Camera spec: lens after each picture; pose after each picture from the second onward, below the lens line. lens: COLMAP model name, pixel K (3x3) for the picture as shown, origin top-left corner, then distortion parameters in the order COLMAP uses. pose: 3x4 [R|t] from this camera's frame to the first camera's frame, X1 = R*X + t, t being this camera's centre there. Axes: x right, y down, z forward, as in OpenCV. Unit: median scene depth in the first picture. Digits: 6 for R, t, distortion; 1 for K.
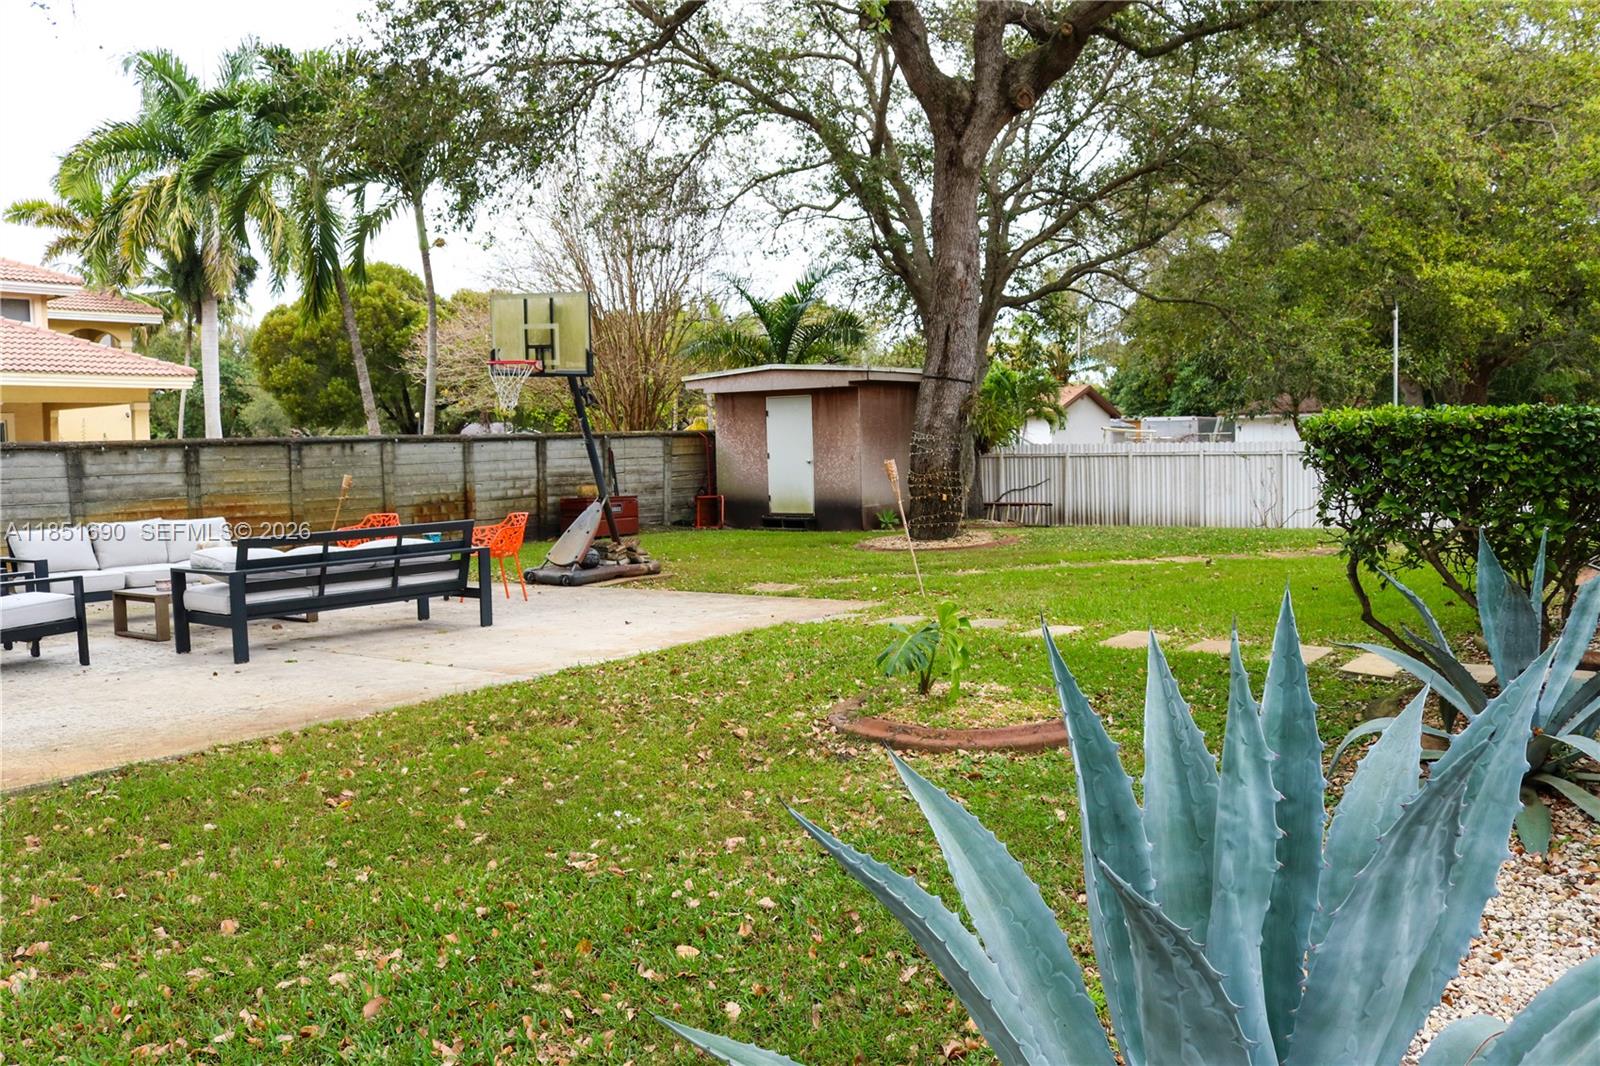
lens RADIAL K [[1376.6, 0, 798.6], [0, 1376.6, 534.6], [0, 0, 1]] dist [-0.102359, 0.106269]
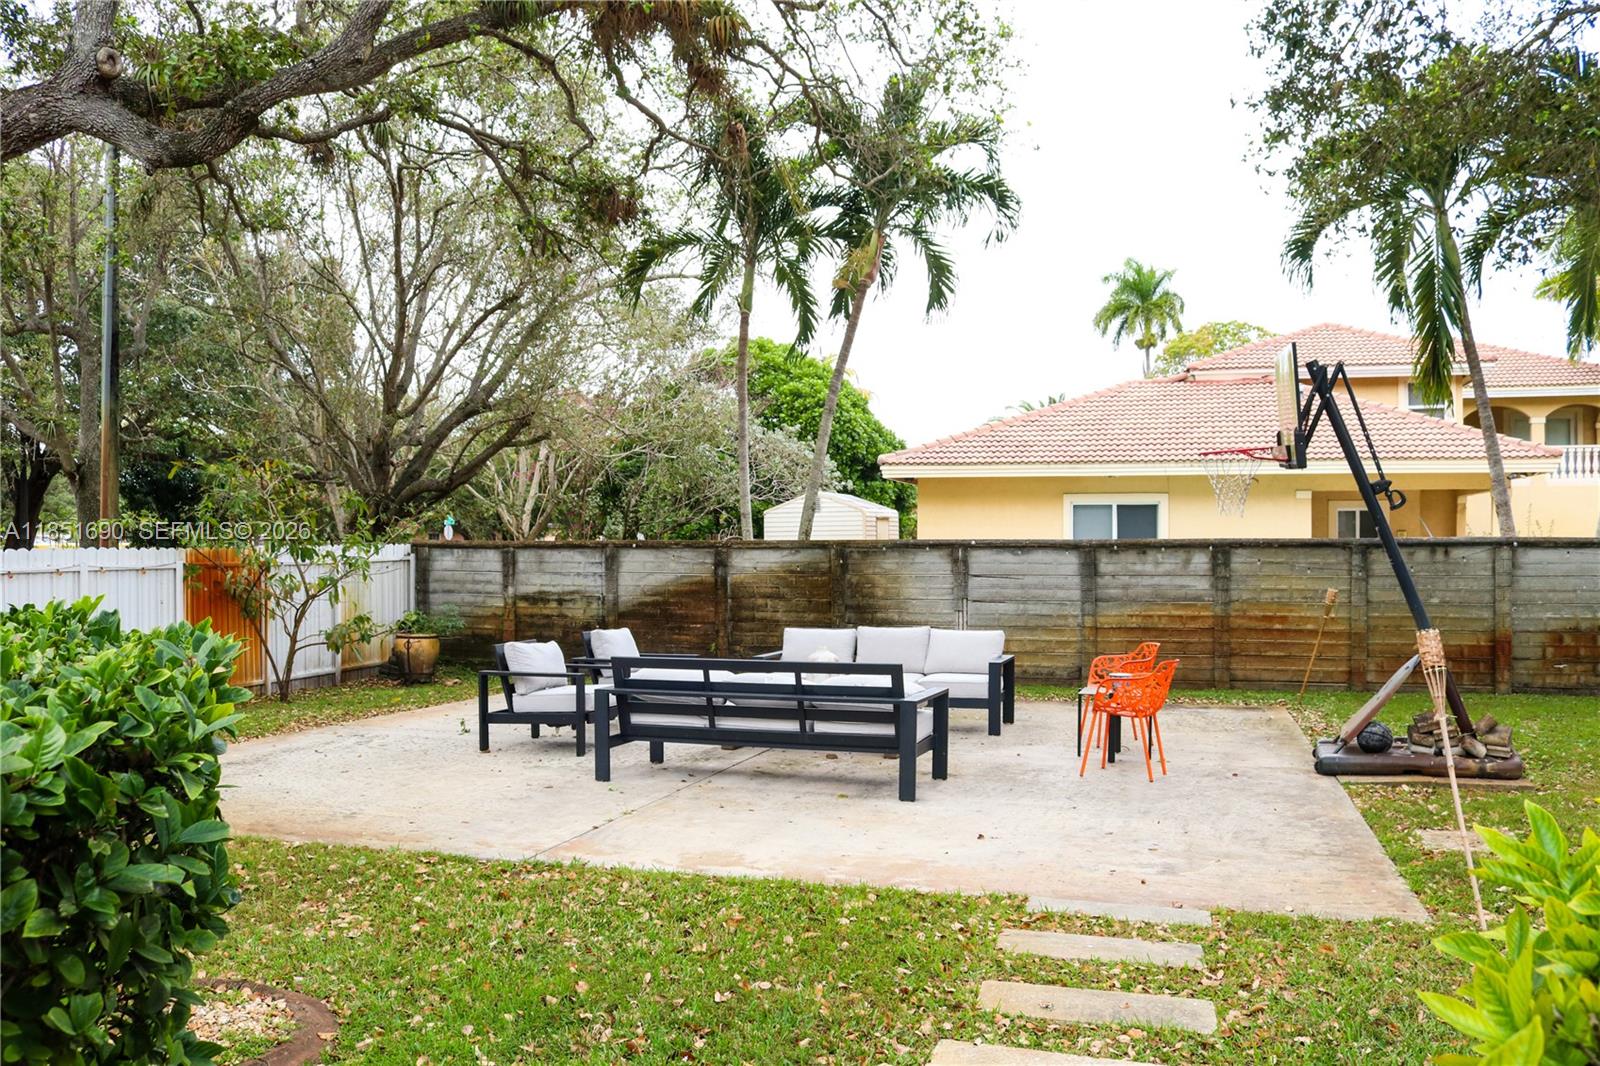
lens RADIAL K [[1376.6, 0, 799.4], [0, 1376.6, 533.4], [0, 0, 1]] dist [-0.102359, 0.106269]
pose [[0.349703, 0.017150, -0.936704, 0.301832], [-0.070048, 0.997512, -0.007888, -0.046958], [0.934238, 0.068372, 0.350035, 0.417986]]
